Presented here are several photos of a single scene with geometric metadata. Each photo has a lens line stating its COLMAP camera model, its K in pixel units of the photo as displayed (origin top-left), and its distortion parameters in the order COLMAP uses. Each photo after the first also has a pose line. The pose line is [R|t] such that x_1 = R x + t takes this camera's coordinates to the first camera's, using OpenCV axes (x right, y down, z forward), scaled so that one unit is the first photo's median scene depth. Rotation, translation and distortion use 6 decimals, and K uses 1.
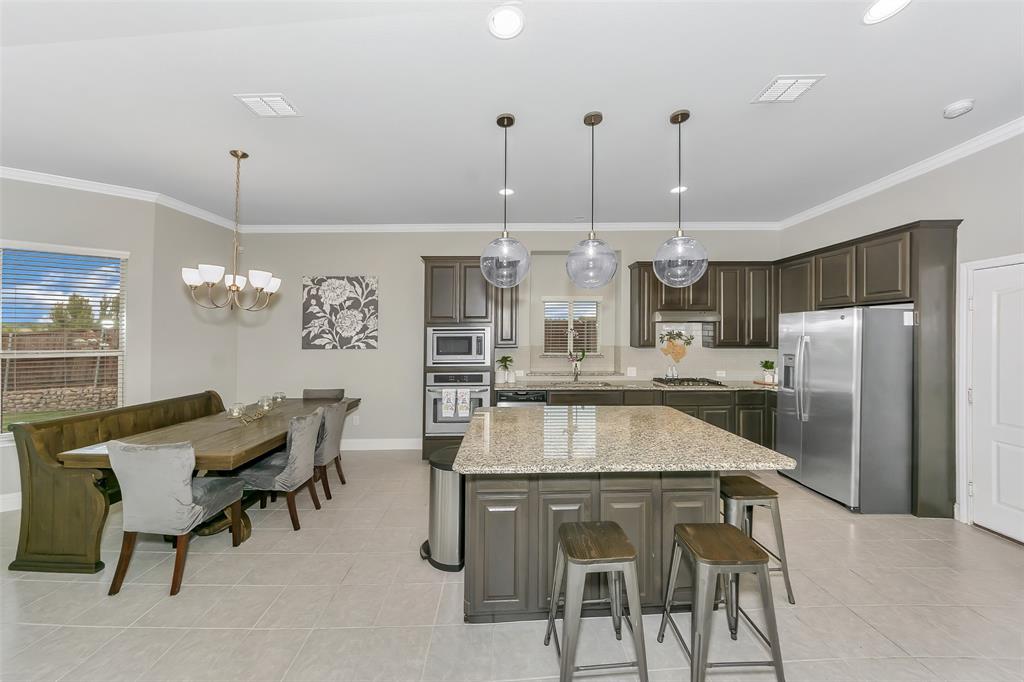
lens RADIAL K [[367.5, 0, 508.0], [0, 367.5, 319.2], [0, 0, 1]] dist [0.001220, -0.000033]
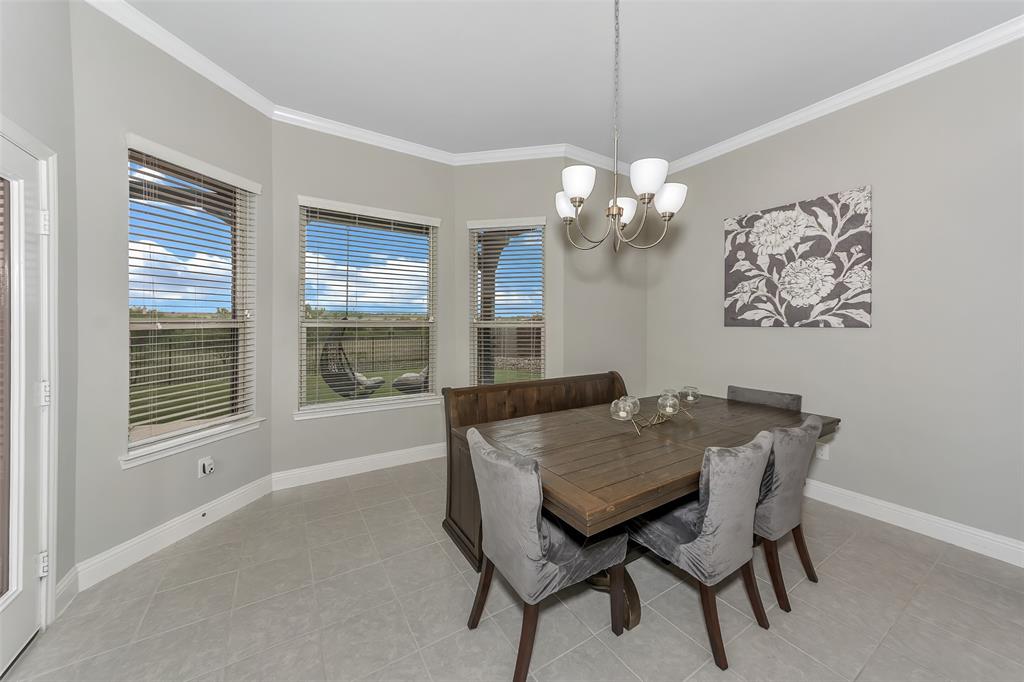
lens RADIAL K [[378.8, 0, 512.2], [0, 378.8, 326.2], [0, 0, 1]] dist [0.000945, 0.000043]
pose [[0.525498, 0.008830, -0.850749, -0.168187], [0.031275, 0.999070, 0.029688, 0.047719], [0.850220, -0.042208, 0.524733, 0.294345]]
